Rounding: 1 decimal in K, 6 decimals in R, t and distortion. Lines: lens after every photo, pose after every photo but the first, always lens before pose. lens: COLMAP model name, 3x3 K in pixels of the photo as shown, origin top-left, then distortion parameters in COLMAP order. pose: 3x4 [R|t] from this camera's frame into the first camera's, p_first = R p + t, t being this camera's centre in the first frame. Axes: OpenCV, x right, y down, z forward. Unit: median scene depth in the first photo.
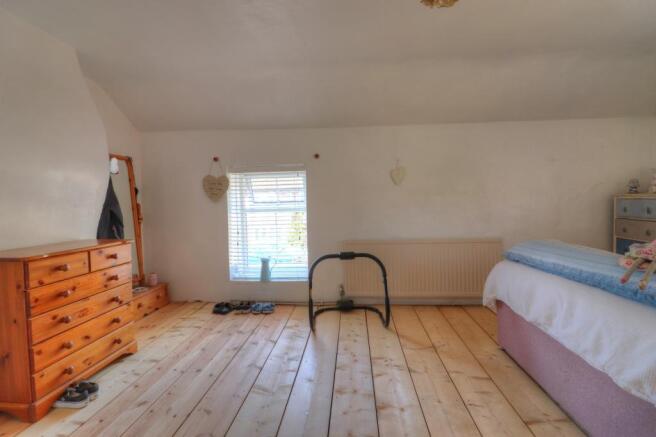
lens RADIAL K [[304.4, 0, 328.7], [0, 304.4, 212.6], [0, 0, 1]] dist [-0.012766, -0.007155]
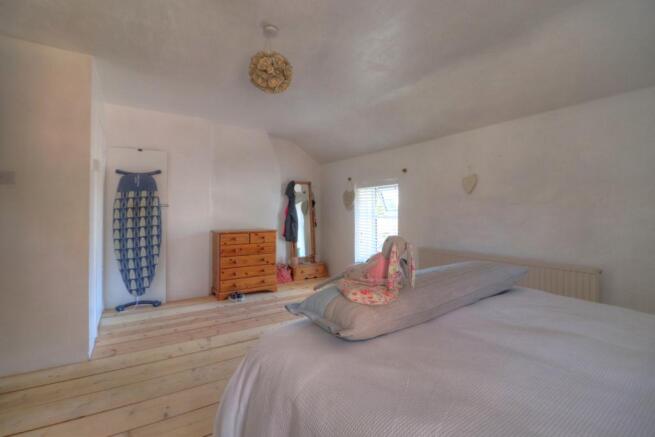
lens RADIAL K [[304.0, 0, 326.1], [0, 304.0, 215.0], [0, 0, 1]] dist [-0.012766, -0.007155]
pose [[0.604073, 0.023888, -0.796571, 0.901073], [-0.031050, 0.999497, 0.006427, -0.022096], [0.796324, 0.020851, 0.604511, 0.105392]]
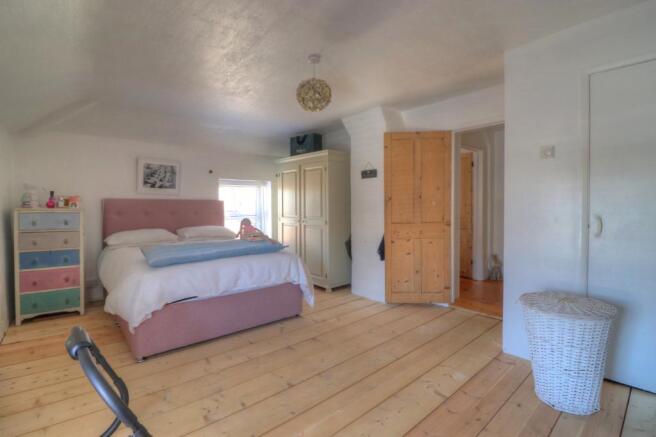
lens RADIAL K [[304.4, 0, 327.7], [0, 304.4, 214.2], [0, 0, 1]] dist [-0.012766, -0.007155]
pose [[-0.709693, 0.001055, 0.704511, -0.564584], [0.041189, 0.998351, 0.039996, -0.050176], [-0.703306, 0.057403, -0.708565, 1.238582]]
